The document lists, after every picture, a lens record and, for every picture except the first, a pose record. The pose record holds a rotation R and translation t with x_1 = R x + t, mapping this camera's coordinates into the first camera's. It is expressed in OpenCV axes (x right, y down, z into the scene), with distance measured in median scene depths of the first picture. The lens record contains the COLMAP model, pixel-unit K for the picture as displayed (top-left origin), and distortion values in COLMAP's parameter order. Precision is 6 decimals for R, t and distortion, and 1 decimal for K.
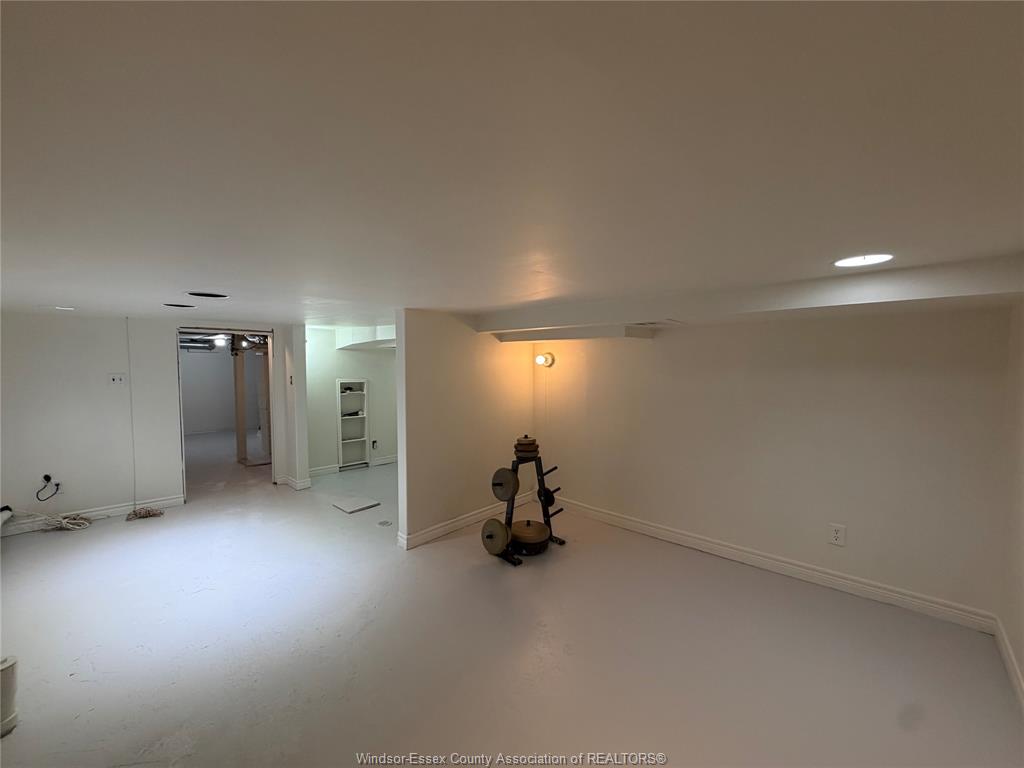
lens RADIAL K [[408.6, 0, 511.1], [0, 408.6, 384.0], [0, 0, 1]] dist [0.000157, -0.000139]
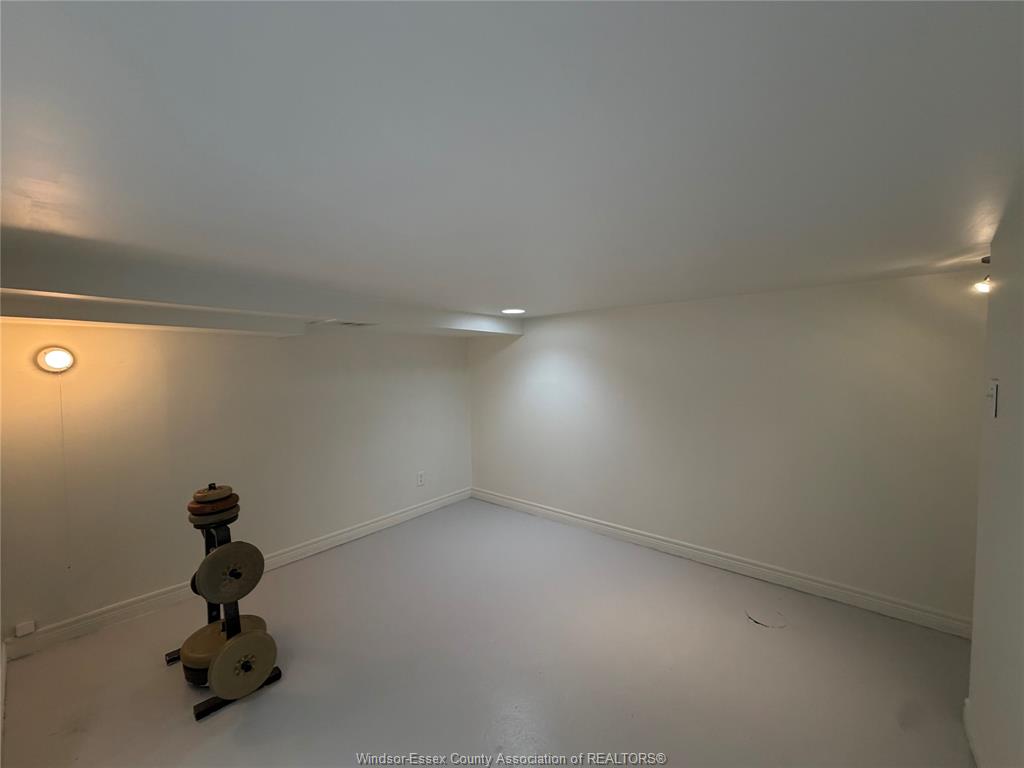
lens RADIAL K [[408.6, 0, 511.1], [0, 408.6, 384.0], [0, 0, 1]] dist [0.000157, -0.000139]
pose [[-0.043619, -0.045922, 0.997992, -0.637479], [0.050925, 0.997542, 0.048127, -0.031588], [-0.997749, 0.052922, -0.041173, 0.634736]]
